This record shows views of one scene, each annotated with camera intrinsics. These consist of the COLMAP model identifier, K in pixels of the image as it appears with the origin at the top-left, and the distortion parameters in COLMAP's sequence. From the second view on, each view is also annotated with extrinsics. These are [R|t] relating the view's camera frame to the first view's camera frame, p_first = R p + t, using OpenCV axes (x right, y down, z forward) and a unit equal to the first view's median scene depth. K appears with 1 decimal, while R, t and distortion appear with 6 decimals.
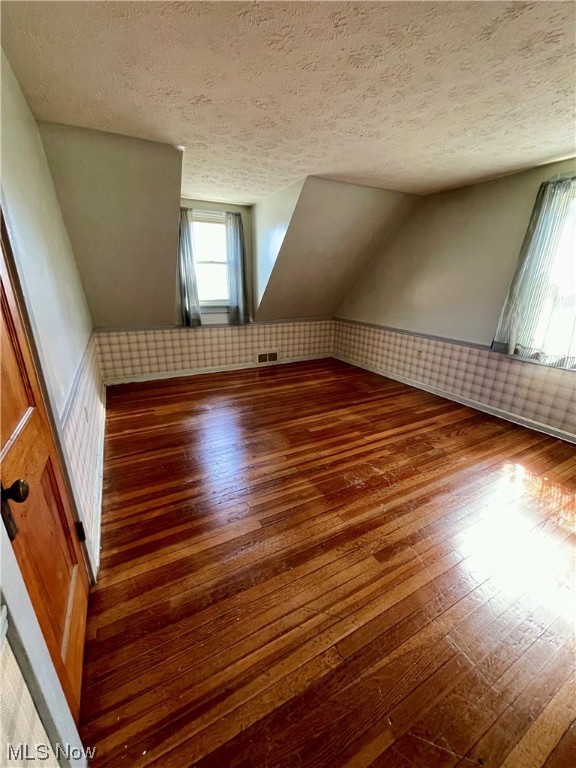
lens RADIAL K [[307.0, 0, 289.6], [0, 307.0, 386.3], [0, 0, 1]] dist [-0.000004, 0.000624]
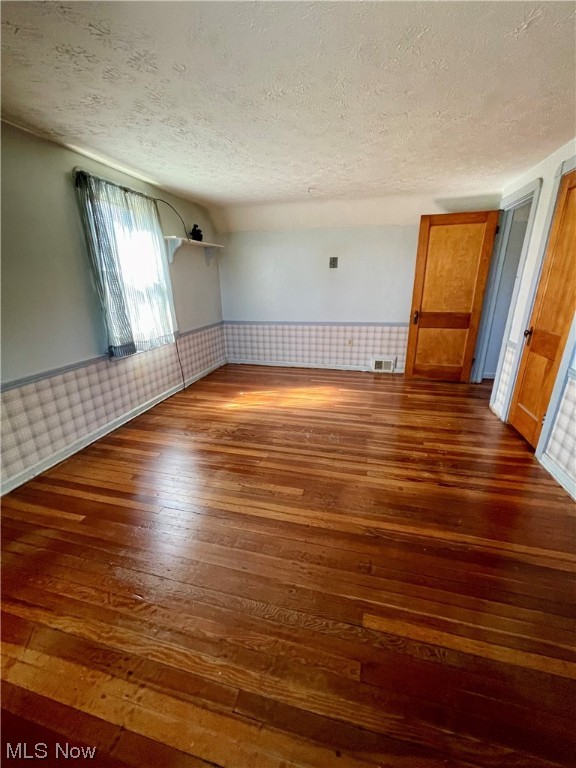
lens RADIAL K [[307.0, 0, 292.4], [0, 307.0, 382.4], [0, 0, 1]] dist [-0.000004, 0.000624]
pose [[-0.731581, -0.225035, 0.643544, -0.328586], [0.224298, 0.811954, 0.538907, -0.461030], [-0.643801, 0.538600, -0.543535, 1.304986]]
